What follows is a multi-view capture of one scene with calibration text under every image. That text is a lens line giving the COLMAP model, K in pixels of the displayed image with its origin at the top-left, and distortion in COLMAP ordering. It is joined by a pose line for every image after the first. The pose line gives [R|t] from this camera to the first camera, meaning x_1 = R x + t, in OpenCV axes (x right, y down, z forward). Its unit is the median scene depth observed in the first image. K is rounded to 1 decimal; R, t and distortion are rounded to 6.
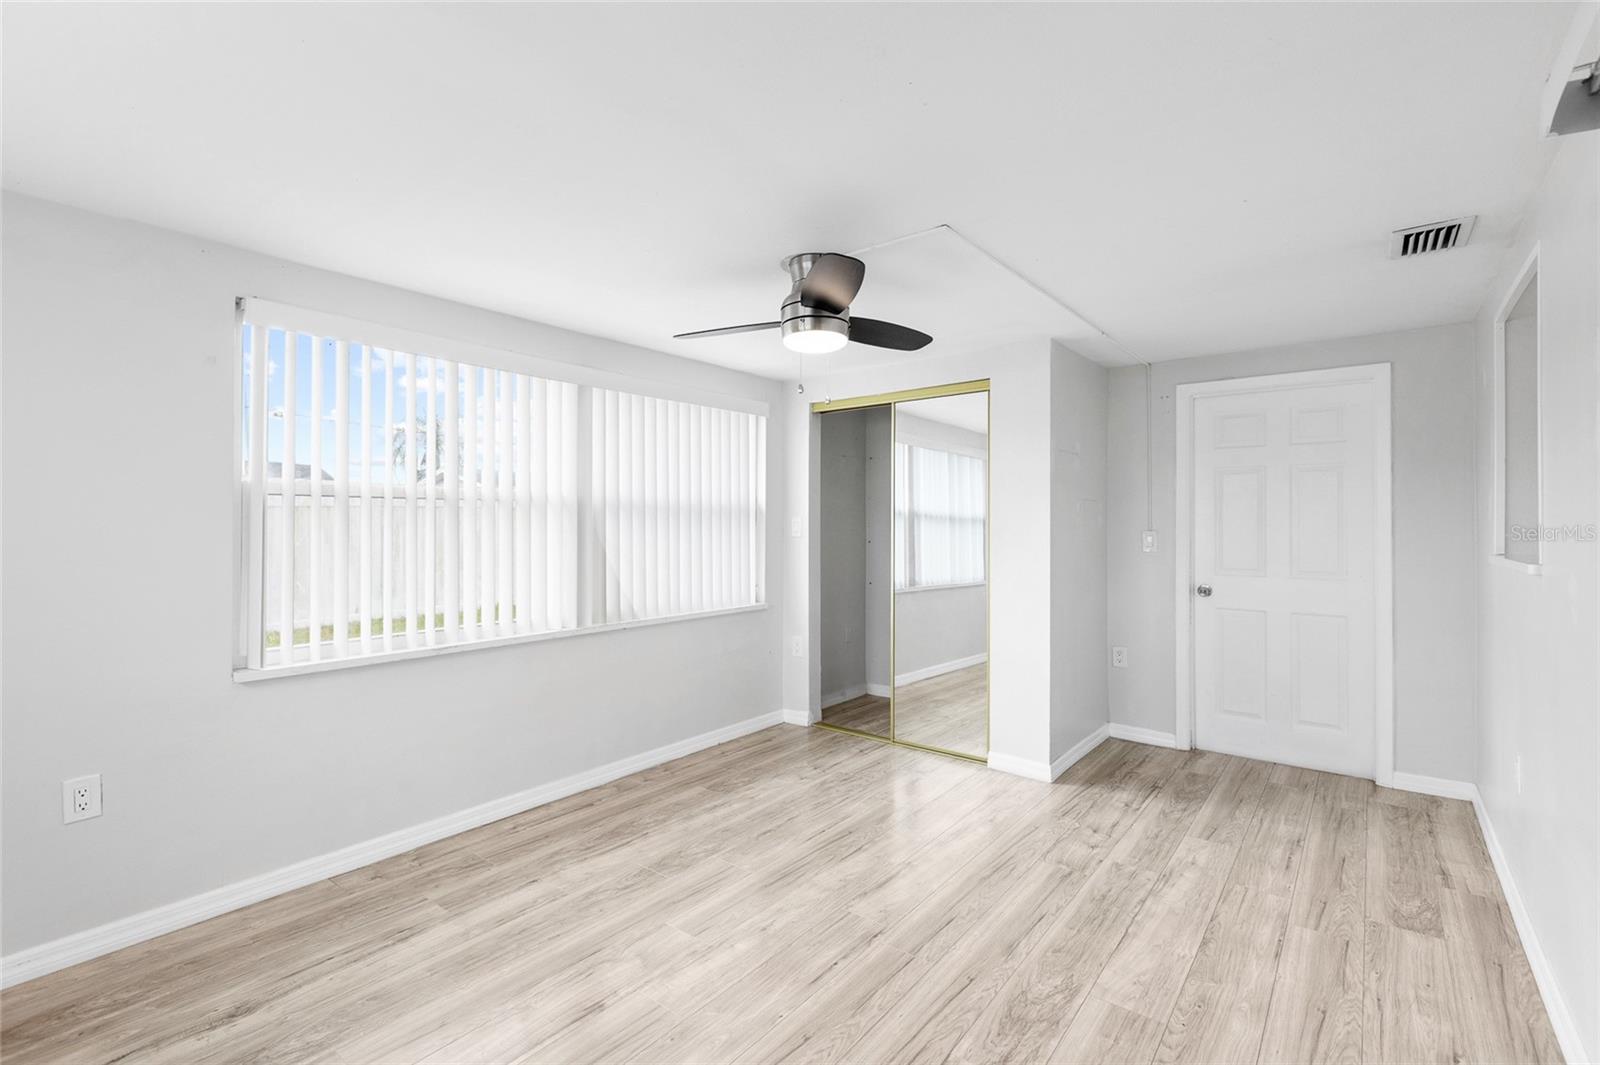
lens RADIAL K [[716.9, 0, 795.0], [0, 716.9, 527.9], [0, 0, 1]] dist [0.008255, -0.000204]
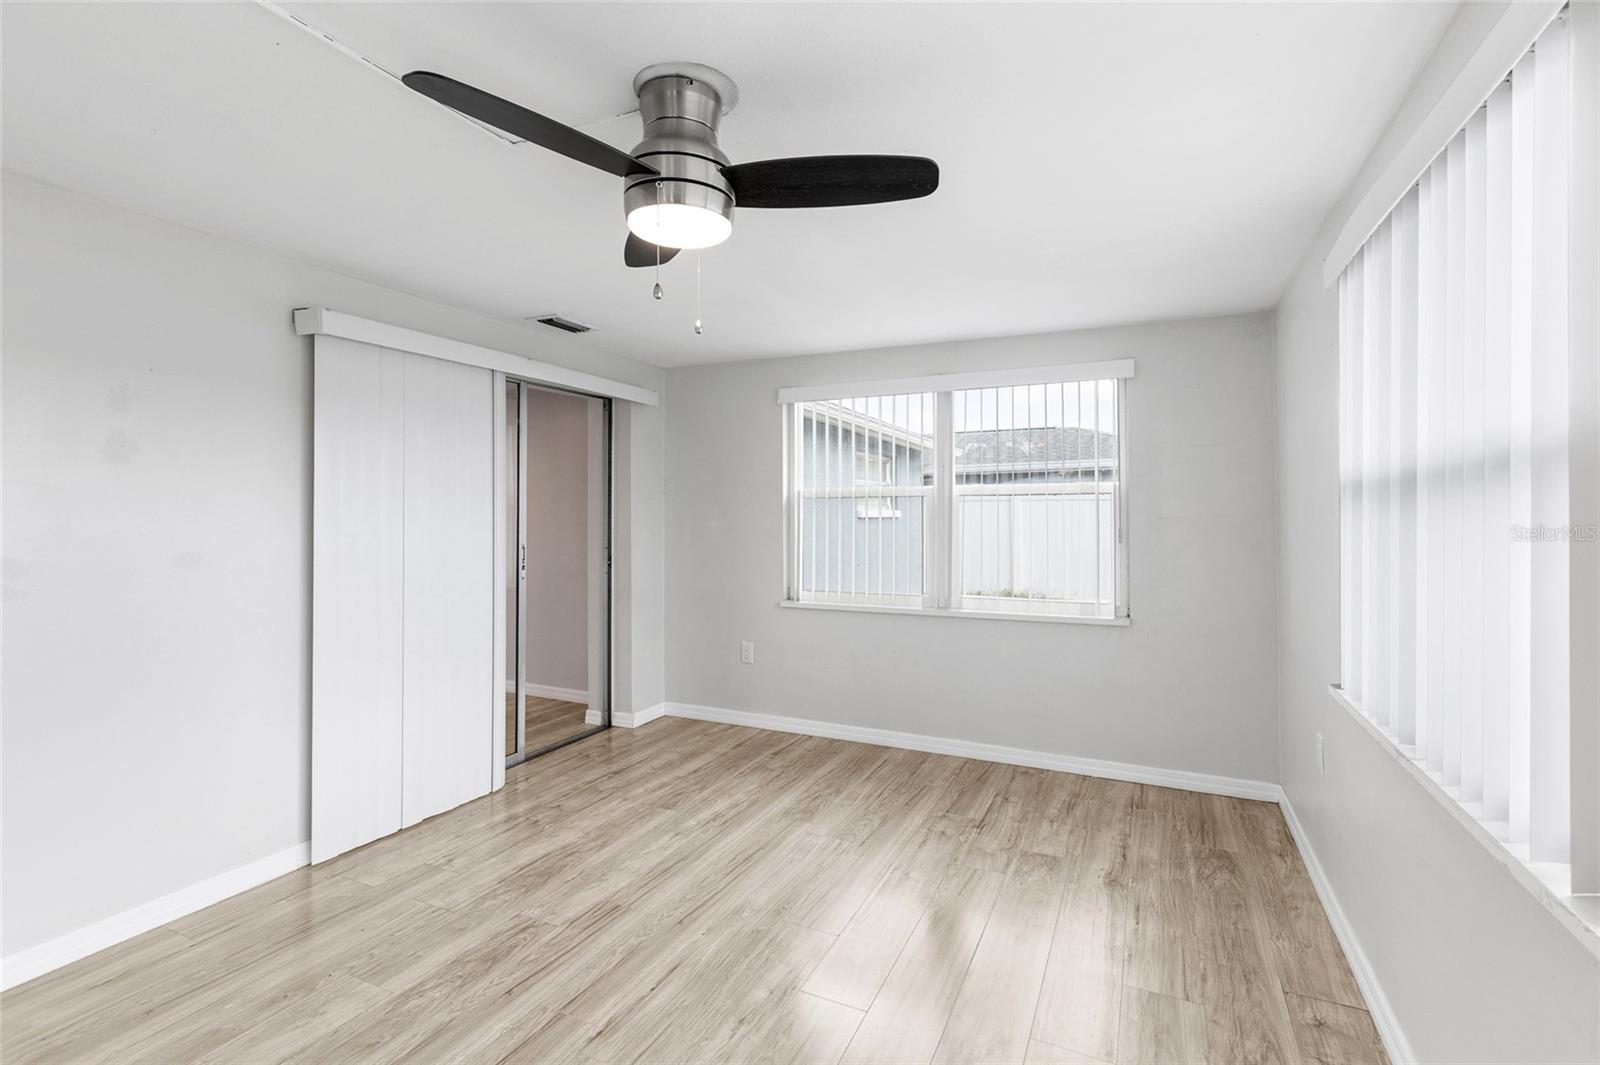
lens RADIAL K [[716.9, 0, 803.1], [0, 716.9, 522.0], [0, 0, 1]] dist [0.008255, -0.000204]
pose [[-0.974566, 0.002701, -0.224083, 0.078906], [-0.000742, 0.999883, 0.015277, -0.012199], [0.224098, 0.015055, -0.974450, 2.067626]]
